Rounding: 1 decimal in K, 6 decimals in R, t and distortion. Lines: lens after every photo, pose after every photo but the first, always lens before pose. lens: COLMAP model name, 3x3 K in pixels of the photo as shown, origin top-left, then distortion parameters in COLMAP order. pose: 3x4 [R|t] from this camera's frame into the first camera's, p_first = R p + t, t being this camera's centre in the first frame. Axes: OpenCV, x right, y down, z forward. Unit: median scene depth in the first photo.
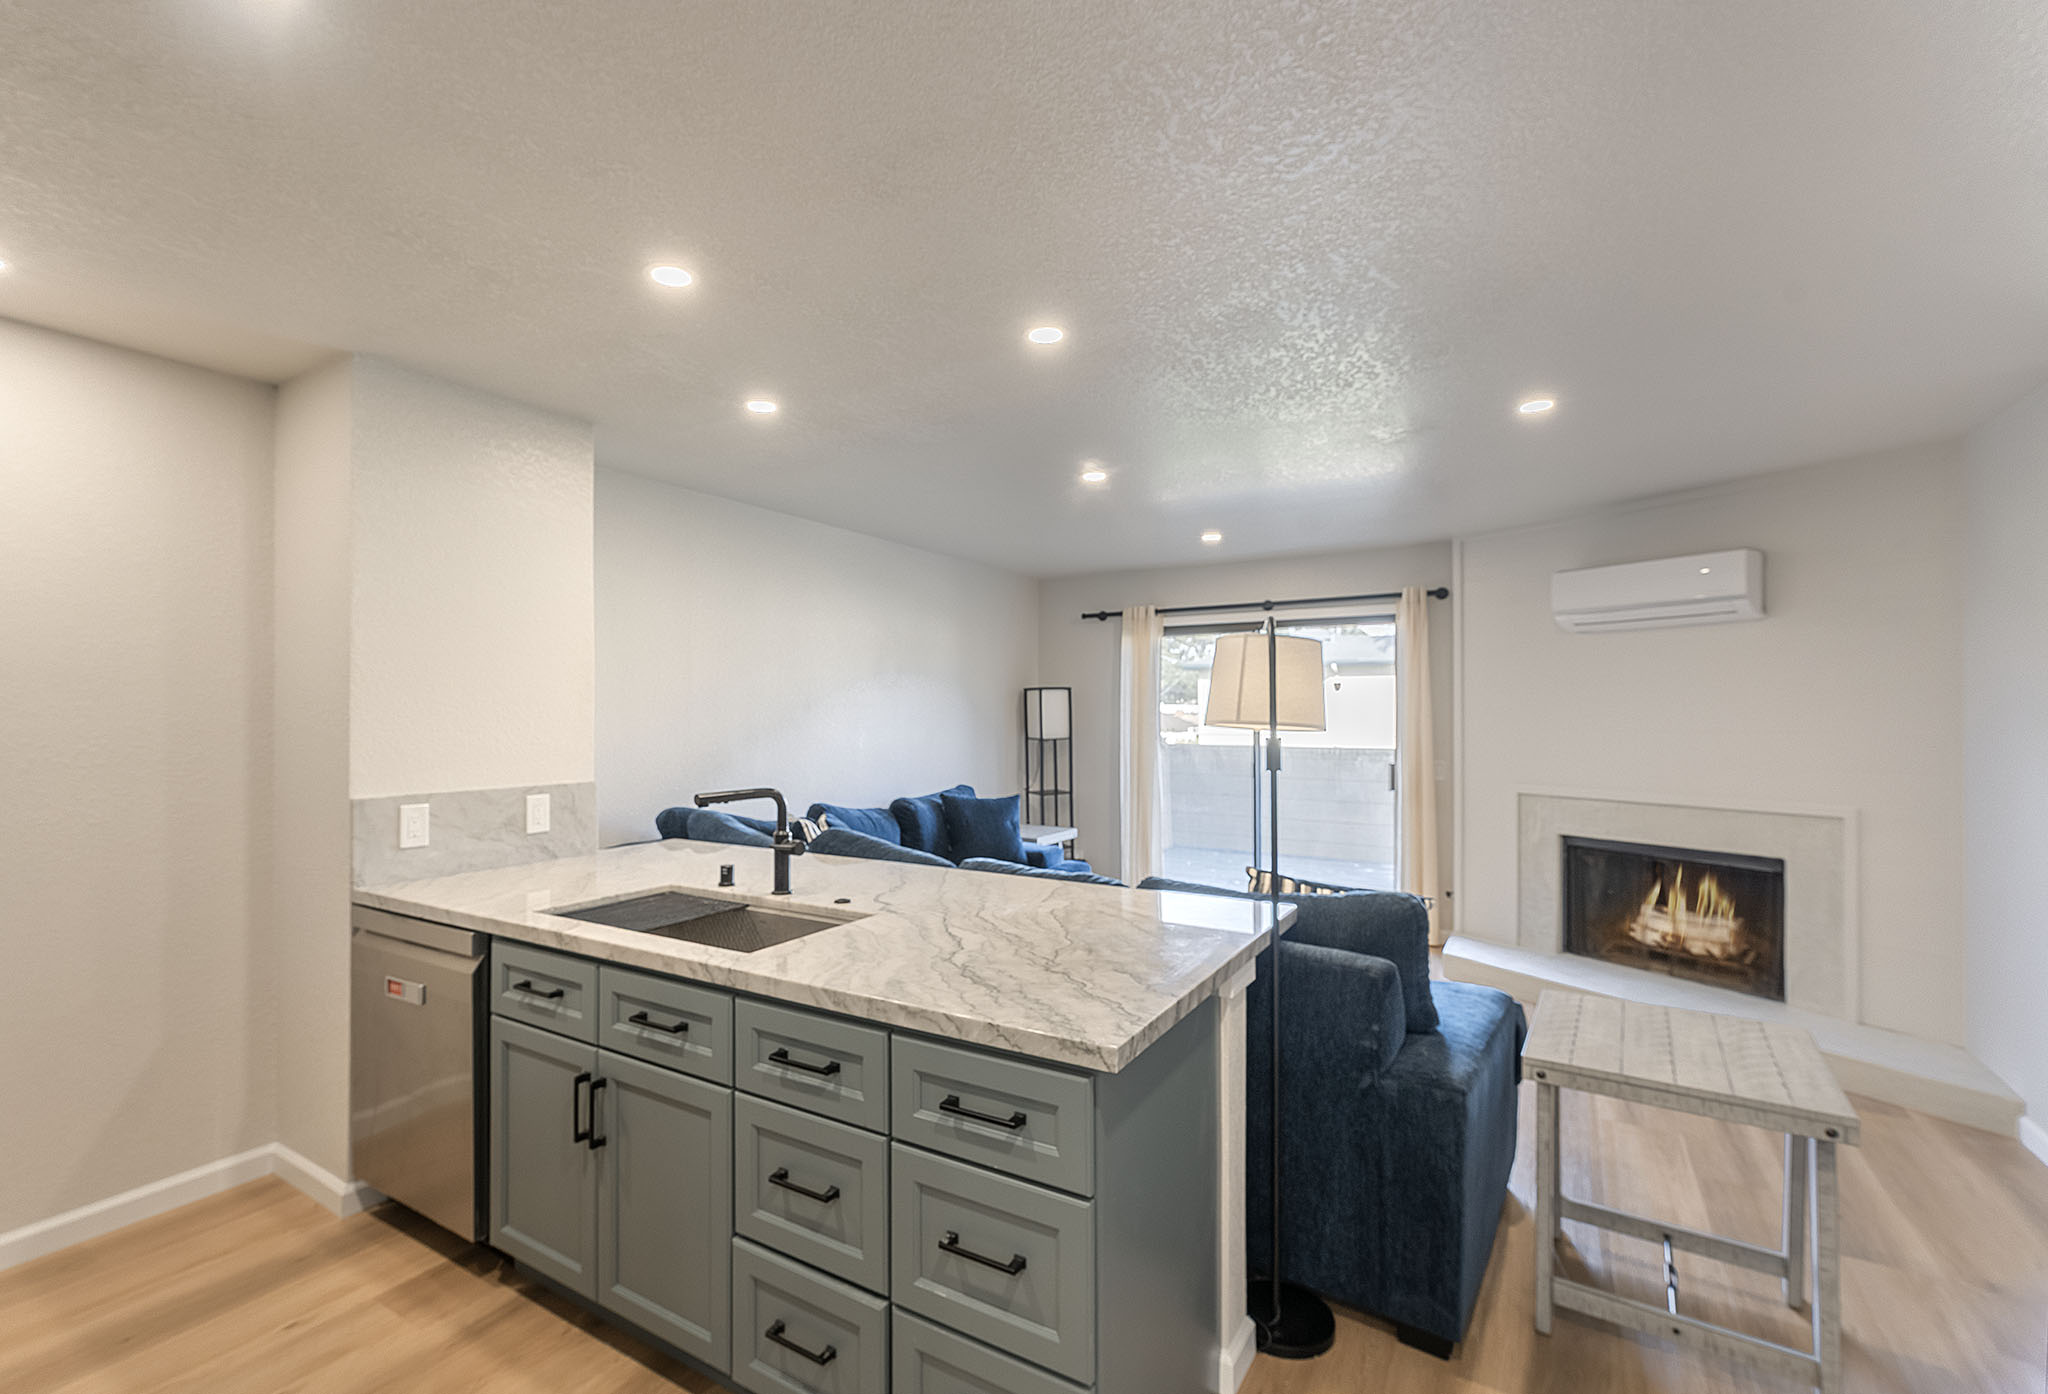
lens RADIAL K [[901.1, 0, 958.9], [0, 901.1, 721.1], [0, 0, 1]] dist [0.004956, 0.000001]
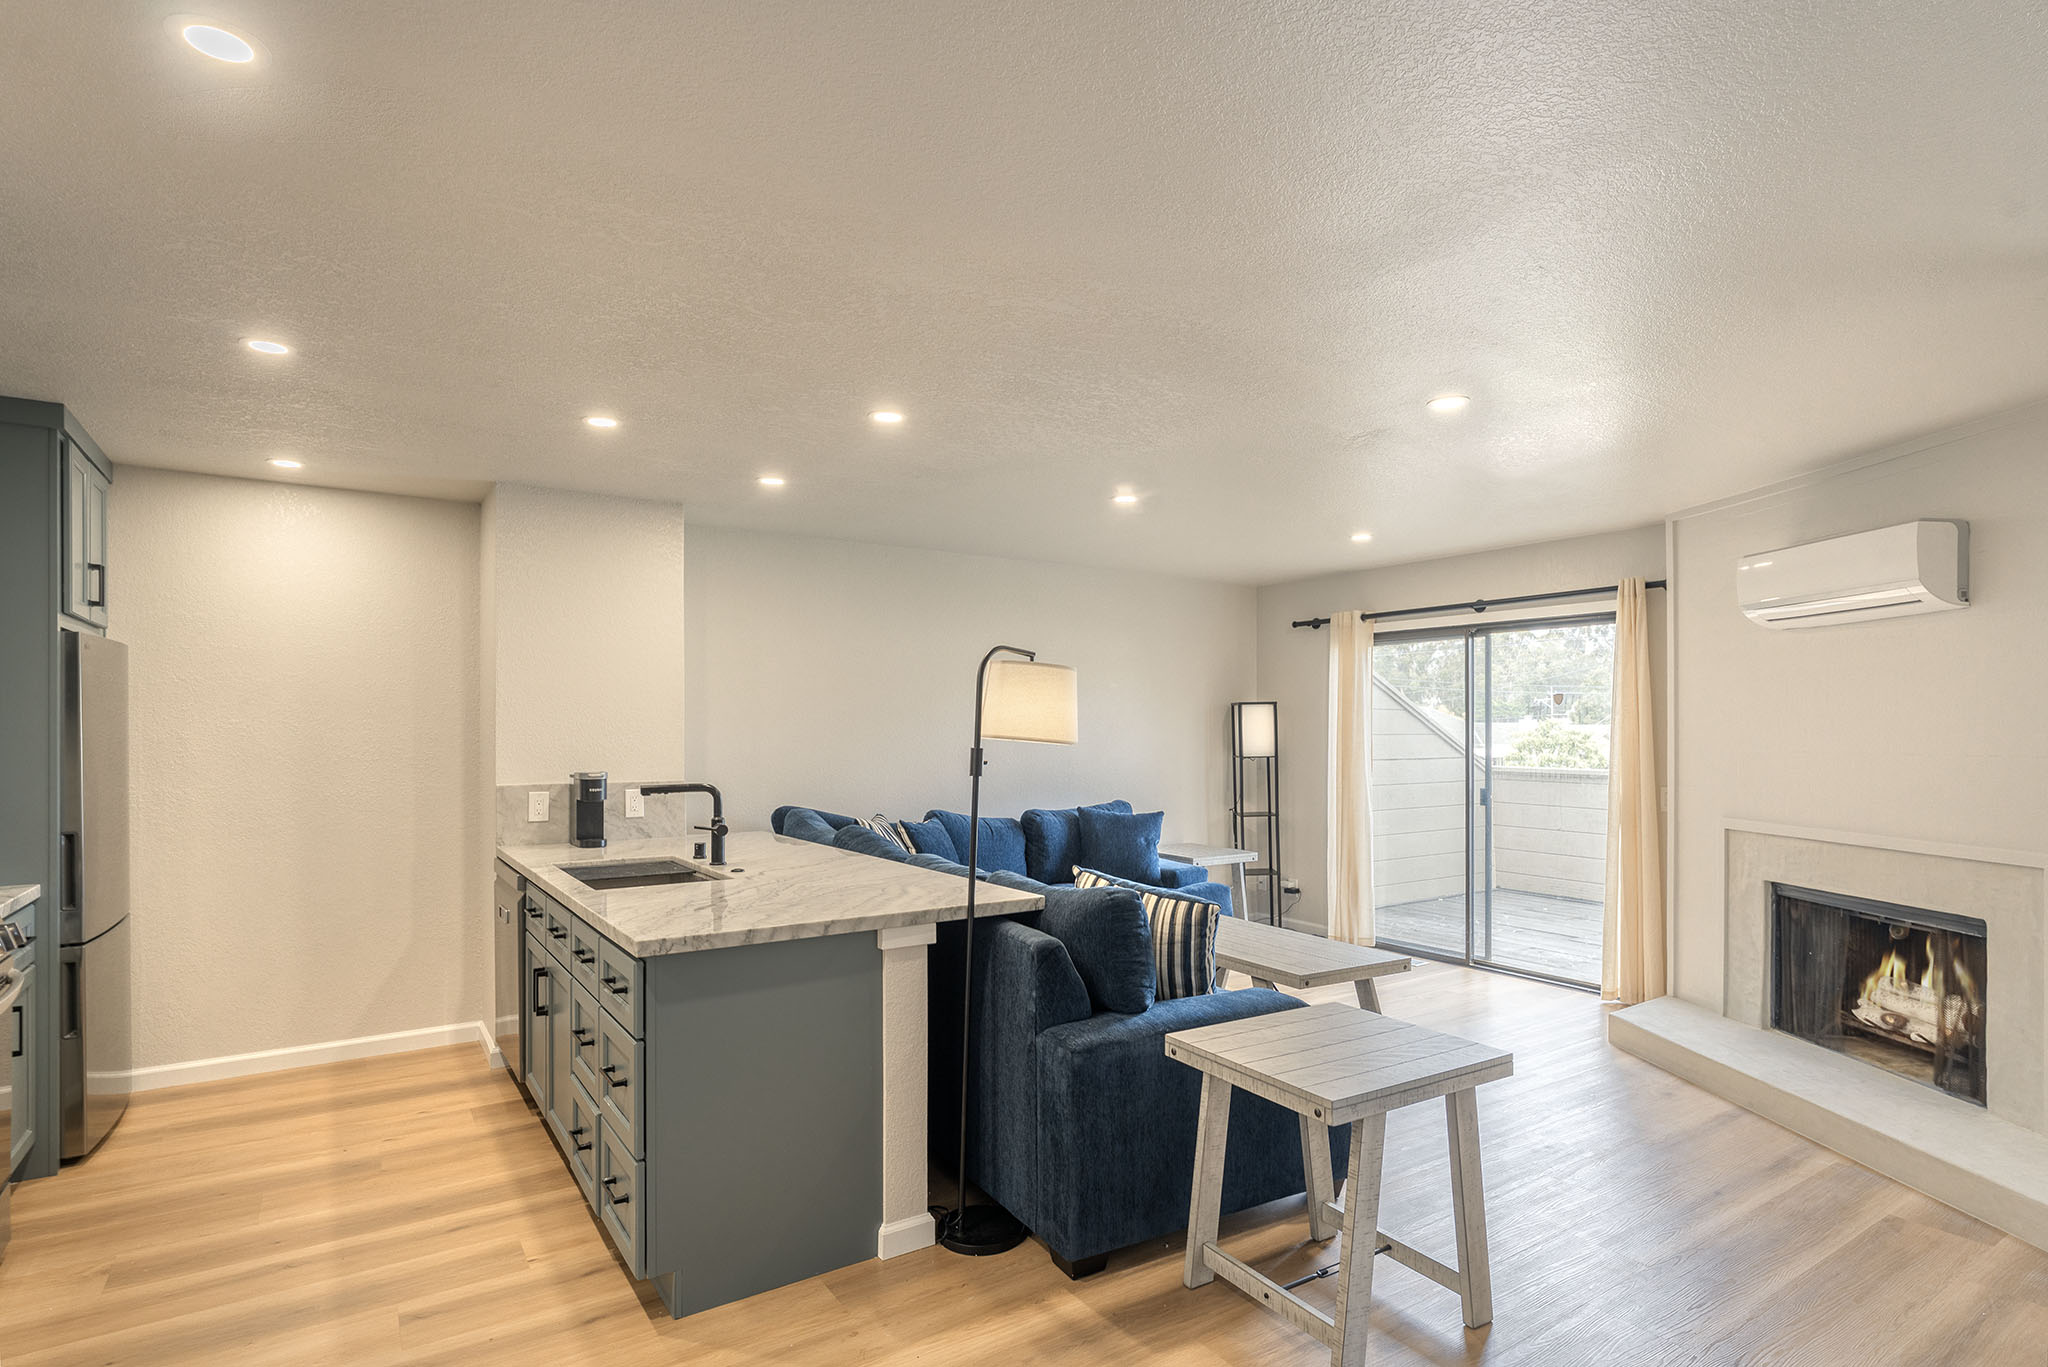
lens RADIAL K [[1030.5, 0, 1026.1], [0, 1030.5, 745.2], [0, 0, 1]] dist [-0.002244, 0.000108]
pose [[0.917371, 0.008346, -0.397945, 0.746272], [-0.005989, 0.999956, 0.007165, 0.002695], [0.397988, -0.004189, 0.917381, -0.184765]]
